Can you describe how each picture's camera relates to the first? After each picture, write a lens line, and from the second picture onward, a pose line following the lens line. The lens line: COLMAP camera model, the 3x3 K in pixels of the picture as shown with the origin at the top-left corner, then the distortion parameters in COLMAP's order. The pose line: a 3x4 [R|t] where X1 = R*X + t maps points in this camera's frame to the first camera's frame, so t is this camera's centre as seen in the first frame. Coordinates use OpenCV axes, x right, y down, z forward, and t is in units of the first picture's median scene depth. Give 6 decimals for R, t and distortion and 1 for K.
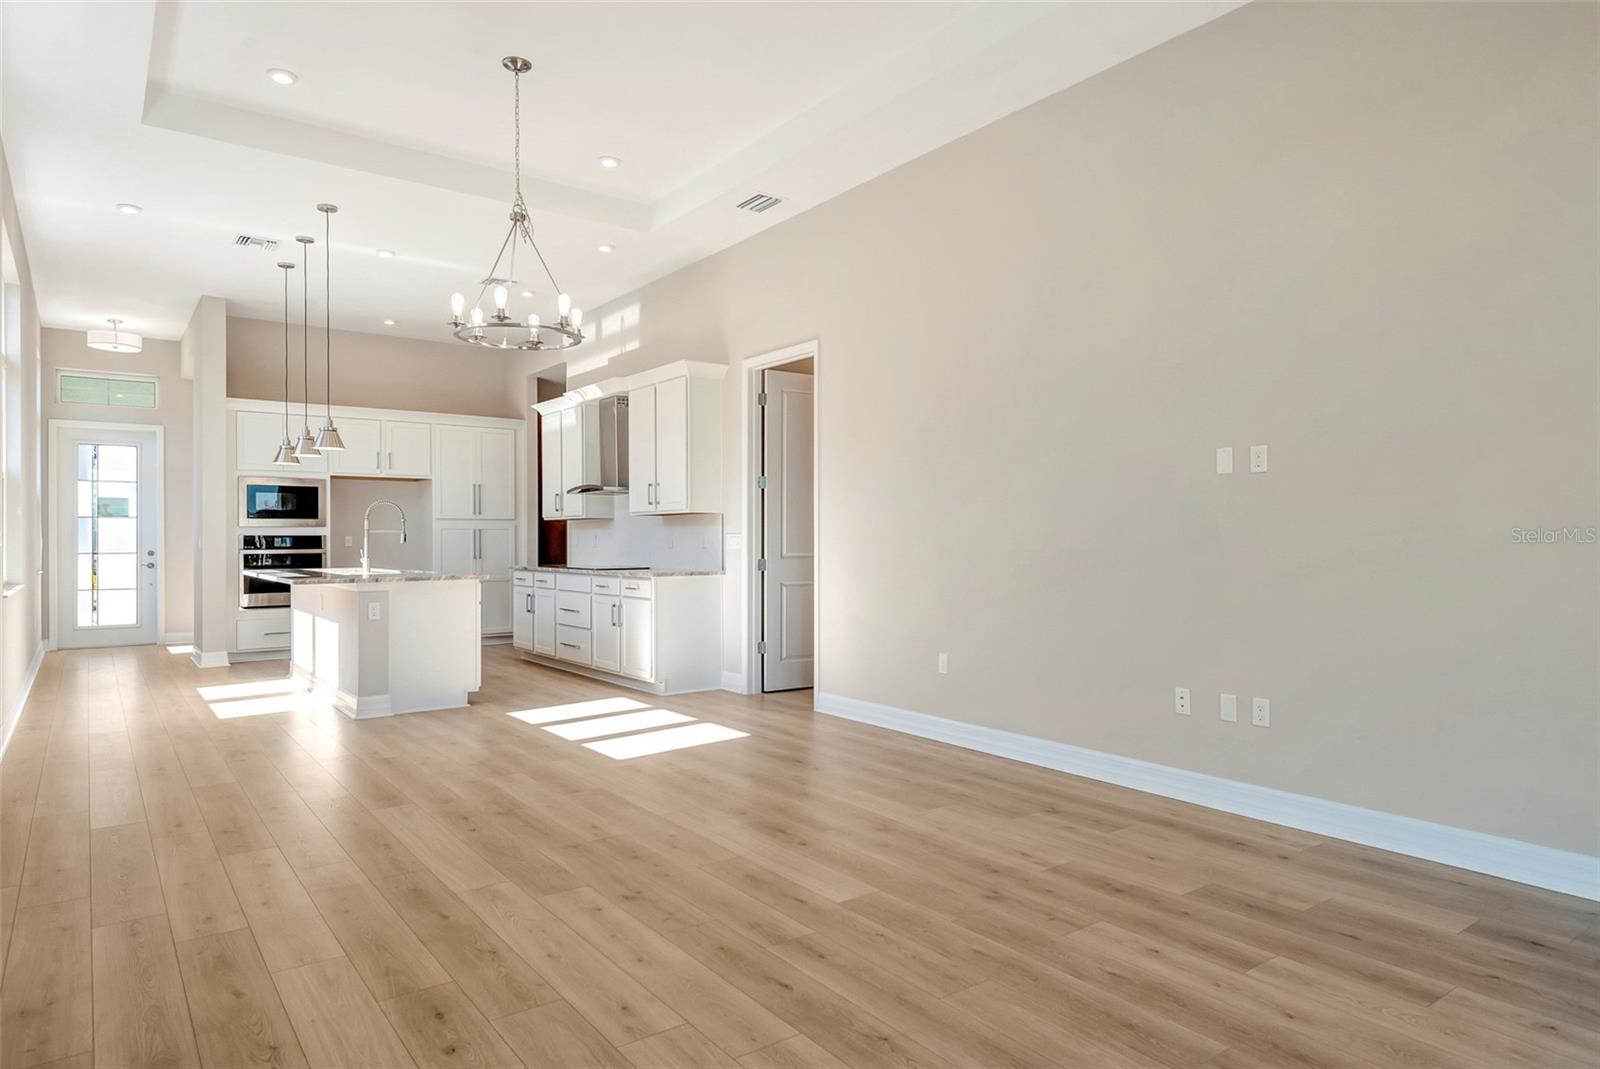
lens RADIAL K [[971.1, 0, 792.1], [0, 971.1, 538.2], [0, 0, 1]] dist [0.029830, -0.023120]
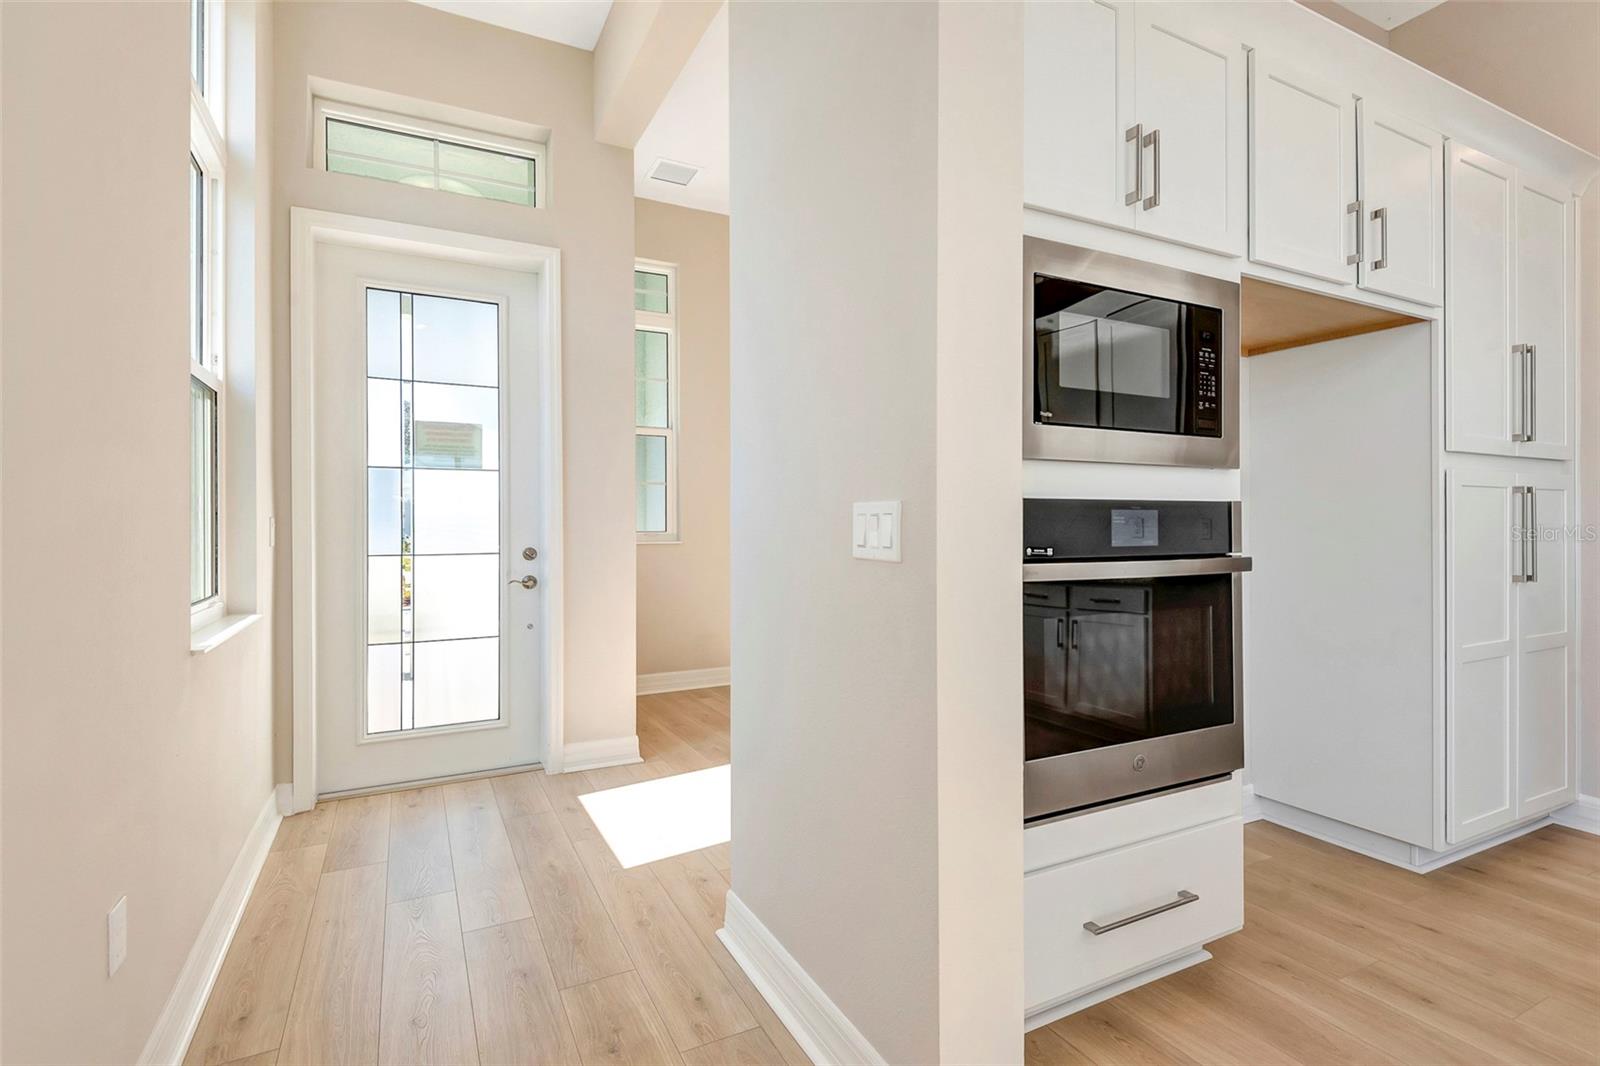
lens RADIAL K [[740.9, 0, 853.8], [0, 740.9, 524.5], [0, 0, 1]] dist [0.015172, -0.006194]
pose [[0.995837, -0.000559, -0.091146, -0.584655], [0.000842, 0.999995, 0.003059, 0.002375], [0.091144, -0.003123, 0.995833, 0.830136]]
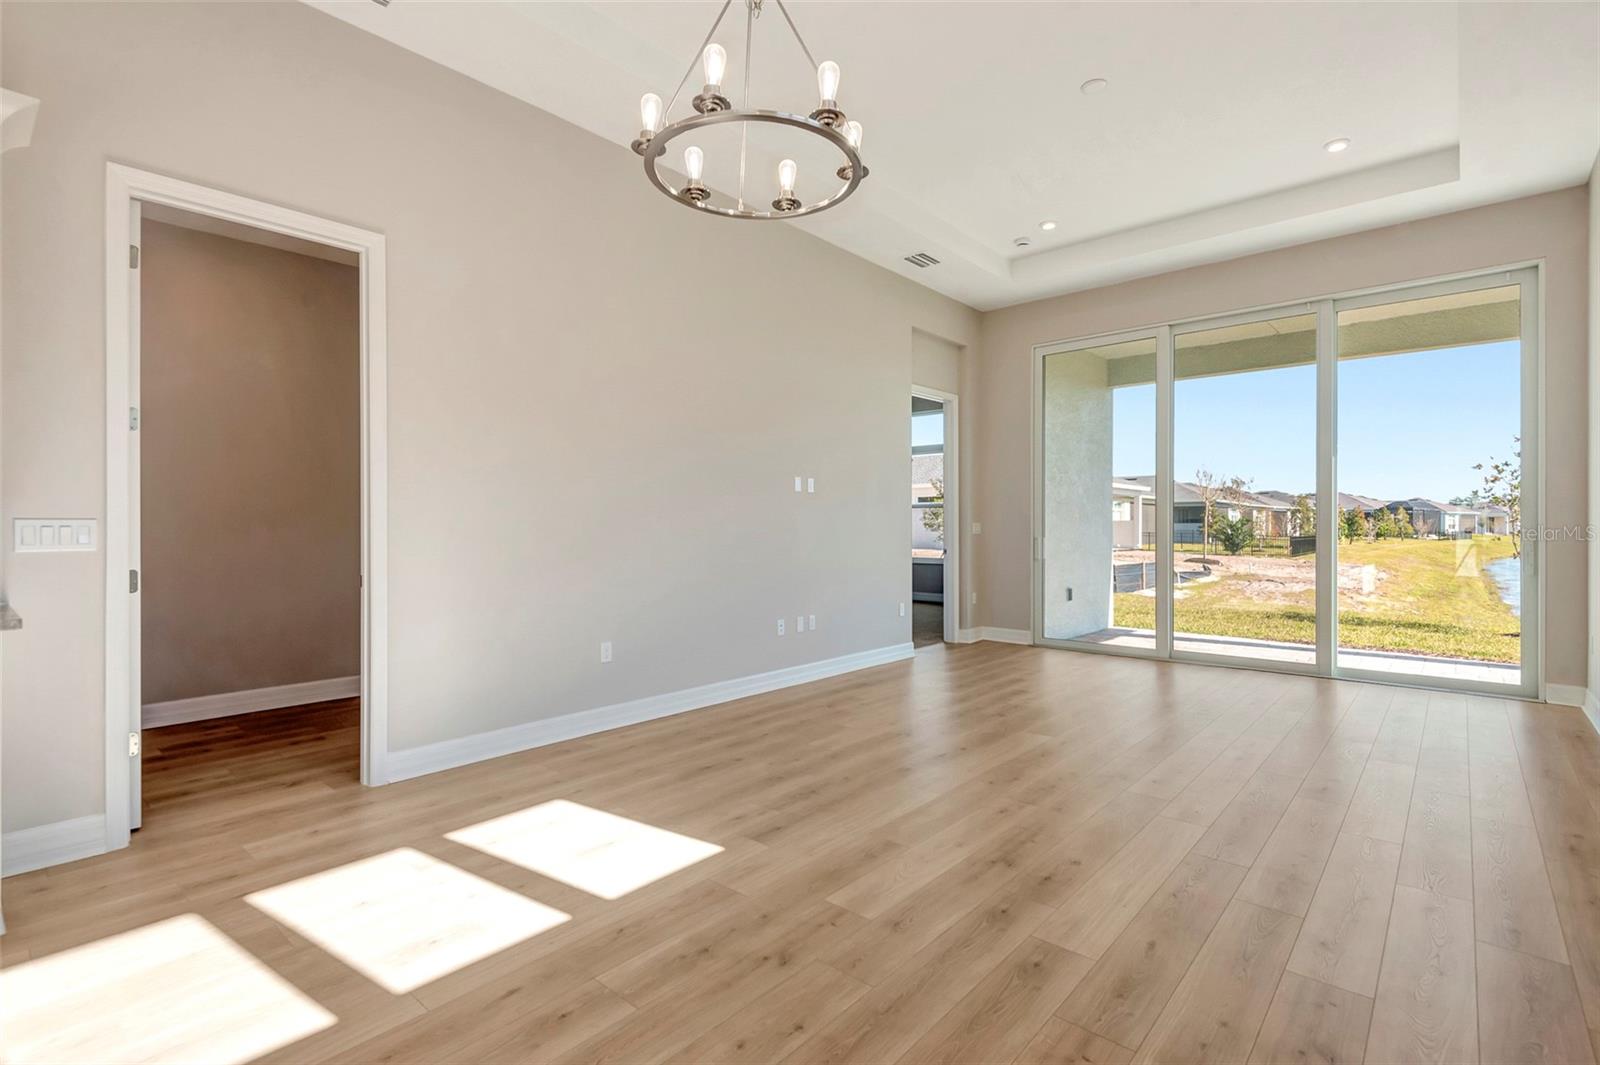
lens RADIAL K [[740.9, 0, 802.5], [0, 740.9, 528.4], [0, 0, 1]] dist [0.015172, -0.006194]
pose [[-0.218050, 0.001456, 0.975936, -0.388992], [0.001280, 0.999998, -0.001206, 0.000733], [-0.975937, 0.000986, -0.218052, 0.583733]]
